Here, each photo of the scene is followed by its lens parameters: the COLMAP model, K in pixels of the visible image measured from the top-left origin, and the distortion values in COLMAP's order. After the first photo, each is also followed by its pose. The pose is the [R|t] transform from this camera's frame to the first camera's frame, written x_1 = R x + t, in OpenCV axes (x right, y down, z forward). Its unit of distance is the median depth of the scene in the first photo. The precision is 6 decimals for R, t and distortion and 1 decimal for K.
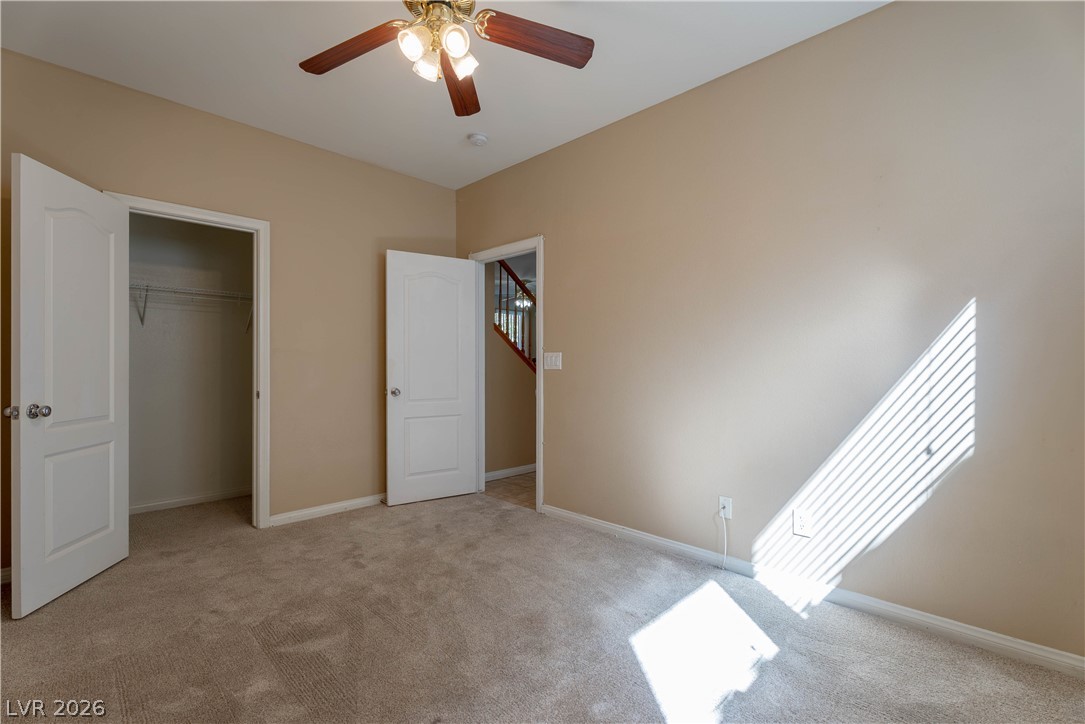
lens RADIAL K [[485.4, 0, 542.3], [0, 485.4, 365.3], [0, 0, 1]] dist [0.001425, -0.000066]
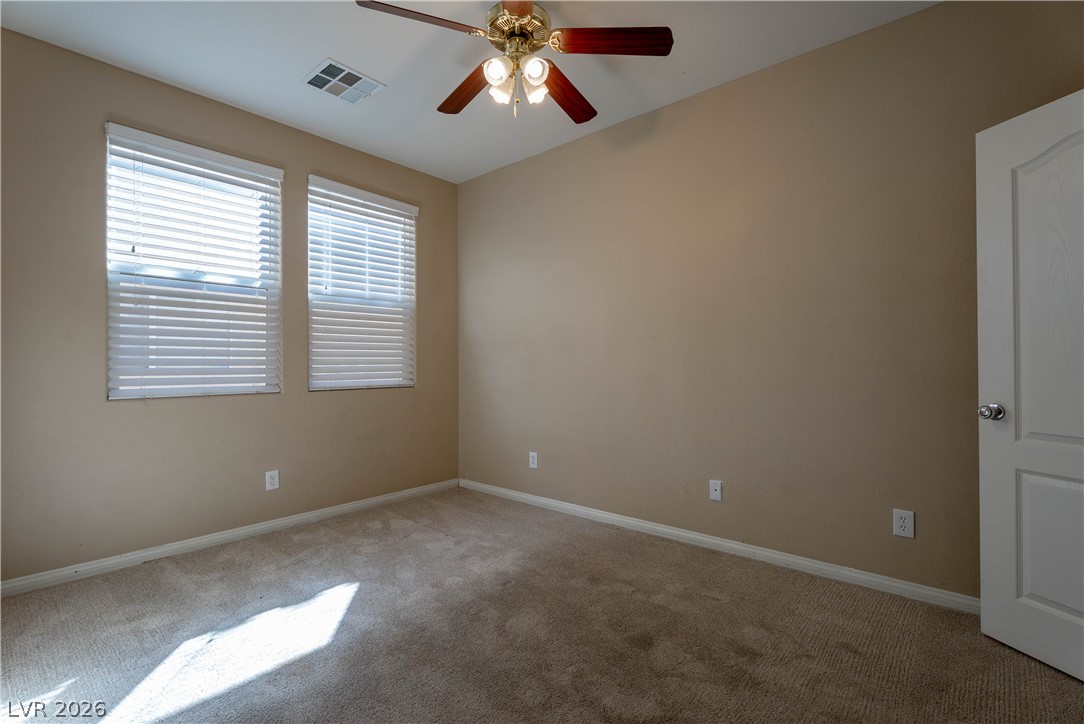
lens RADIAL K [[484.9, 0, 541.8], [0, 484.9, 365.3], [0, 0, 1]] dist [0.001425, -0.000066]
pose [[-0.998328, -0.001297, -0.057793, -0.188245], [-0.001218, 0.999998, -0.001400, 0.011321], [0.057795, -0.001327, -0.998328, 2.006831]]
